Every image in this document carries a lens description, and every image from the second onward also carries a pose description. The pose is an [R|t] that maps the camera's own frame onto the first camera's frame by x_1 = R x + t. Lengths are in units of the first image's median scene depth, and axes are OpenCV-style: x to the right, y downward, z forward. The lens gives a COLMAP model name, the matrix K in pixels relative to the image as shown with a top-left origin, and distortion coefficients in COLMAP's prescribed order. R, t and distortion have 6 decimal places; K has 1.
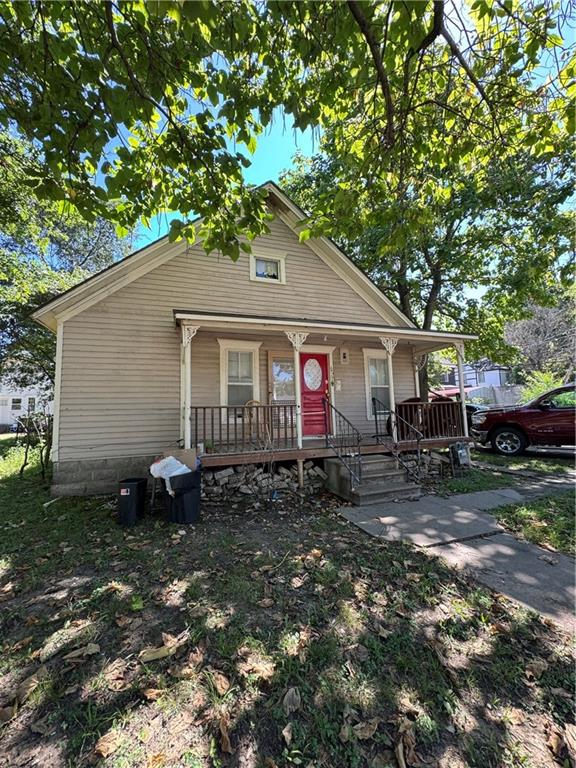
lens RADIAL K [[307.5, 0, 289.3], [0, 307.5, 385.6], [0, 0, 1]] dist [0.000718, -0.000067]
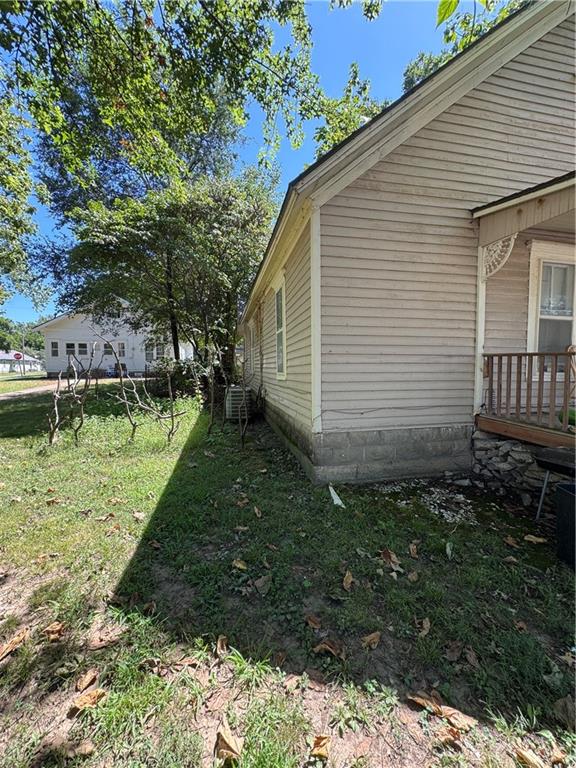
lens RADIAL K [[307.5, 0, 288.4], [0, 307.5, 385.6], [0, 0, 1]] dist [0.000718, -0.000067]
pose [[0.991327, 0.033482, -0.127083, -0.663155], [-0.012517, 0.986660, 0.162312, 0.039156], [0.130822, -0.159314, 0.978522, 0.327209]]
